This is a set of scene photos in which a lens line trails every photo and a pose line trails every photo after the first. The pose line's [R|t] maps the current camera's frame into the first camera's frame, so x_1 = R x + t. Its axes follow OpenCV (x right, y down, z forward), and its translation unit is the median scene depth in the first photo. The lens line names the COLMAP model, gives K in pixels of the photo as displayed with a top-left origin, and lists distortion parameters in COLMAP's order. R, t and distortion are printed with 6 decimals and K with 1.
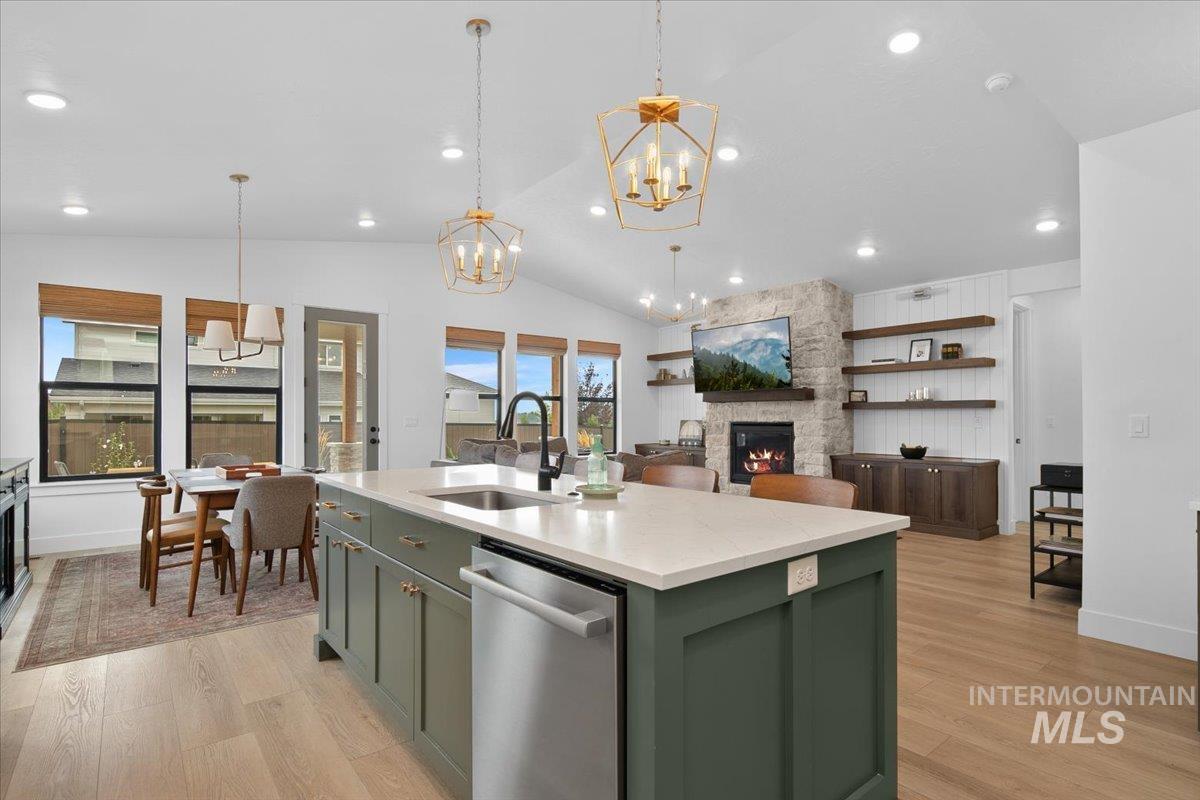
lens RADIAL K [[584.5, 0, 595.2], [0, 584.5, 414.6], [0, 0, 1]] dist [0.000132, -0.000441]
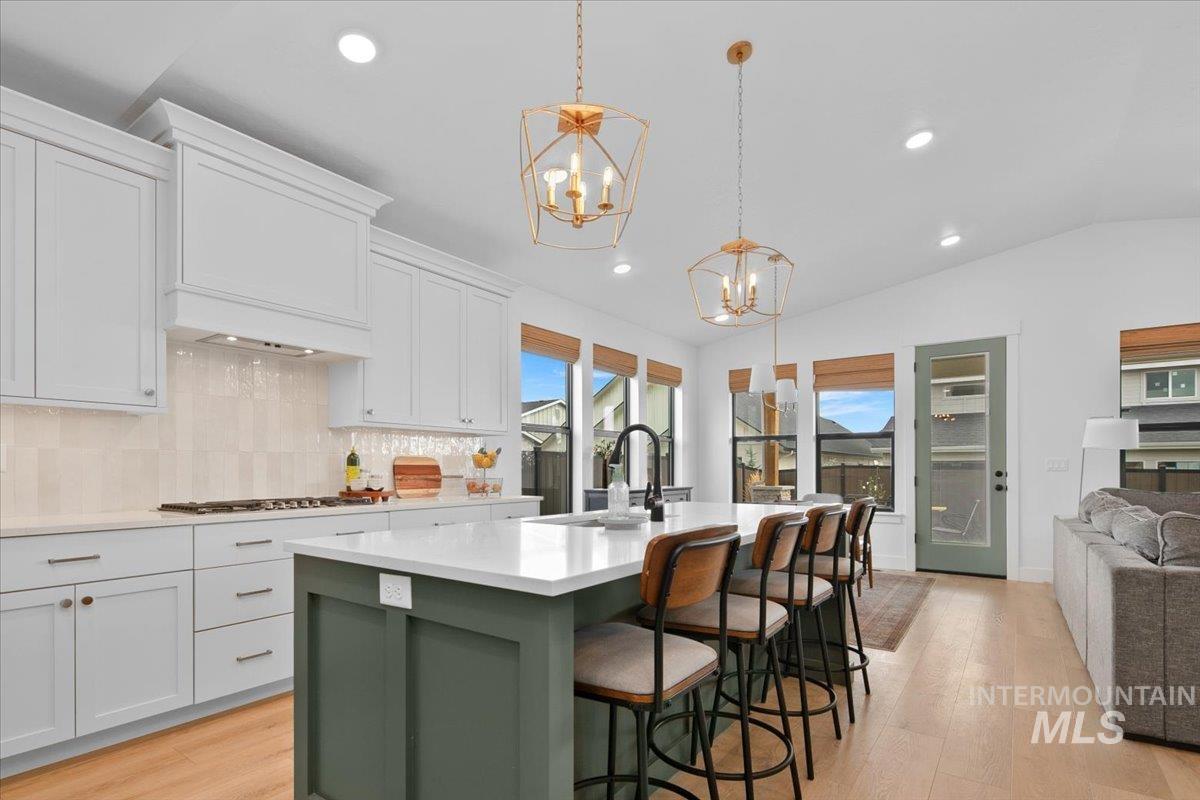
lens RADIAL K [[585.1, 0, 598.4], [0, 585.1, 470.6], [0, 0, 1]] dist [0.001902, -0.000624]
pose [[0.271090, 0.005553, -0.962538, 0.280835], [0.005659, 0.999957, 0.007363, 0.010869], [0.962537, -0.007443, 0.271047, 0.208439]]
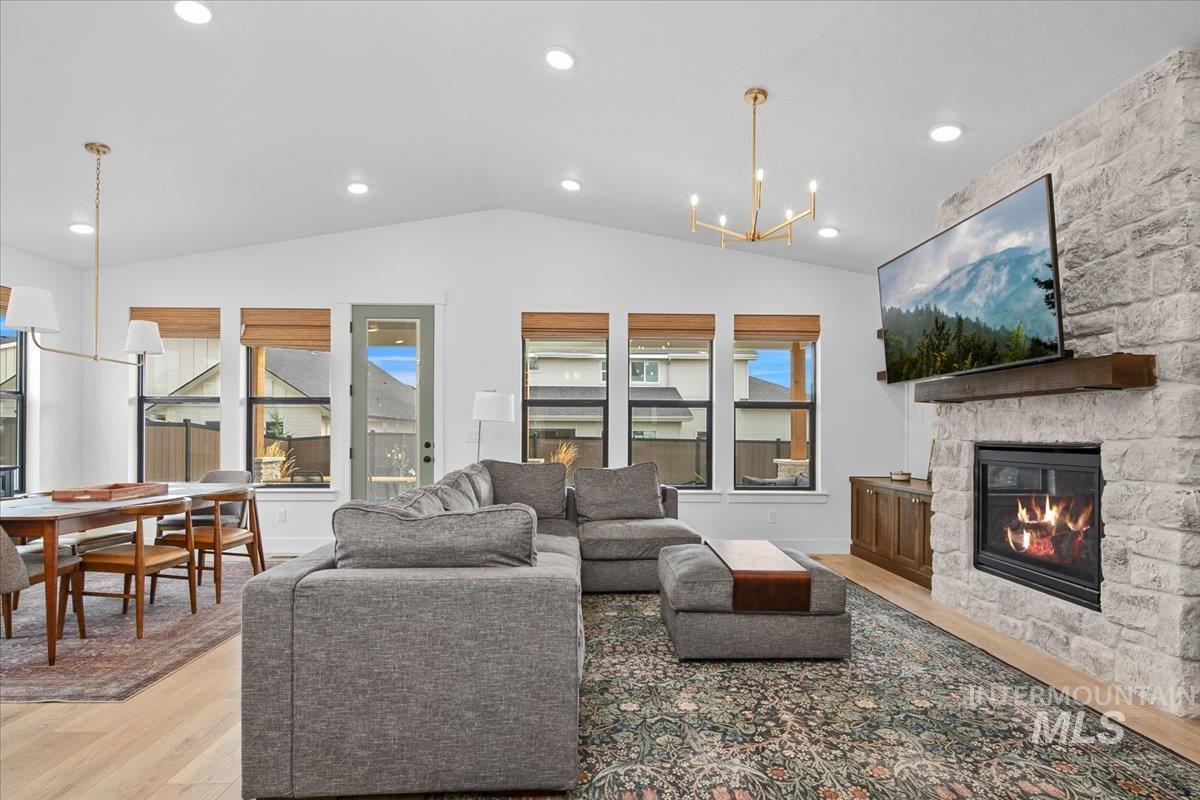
lens RADIAL K [[585.6, 0, 598.7], [0, 585.6, 432.1], [0, 0, 1]] dist [0.009772, -0.009810]
pose [[0.797164, 0.002904, -0.603756, 0.313931], [-0.002125, 0.999996, 0.002004, 0.004728], [0.603759, -0.000315, 0.797167, 0.483350]]
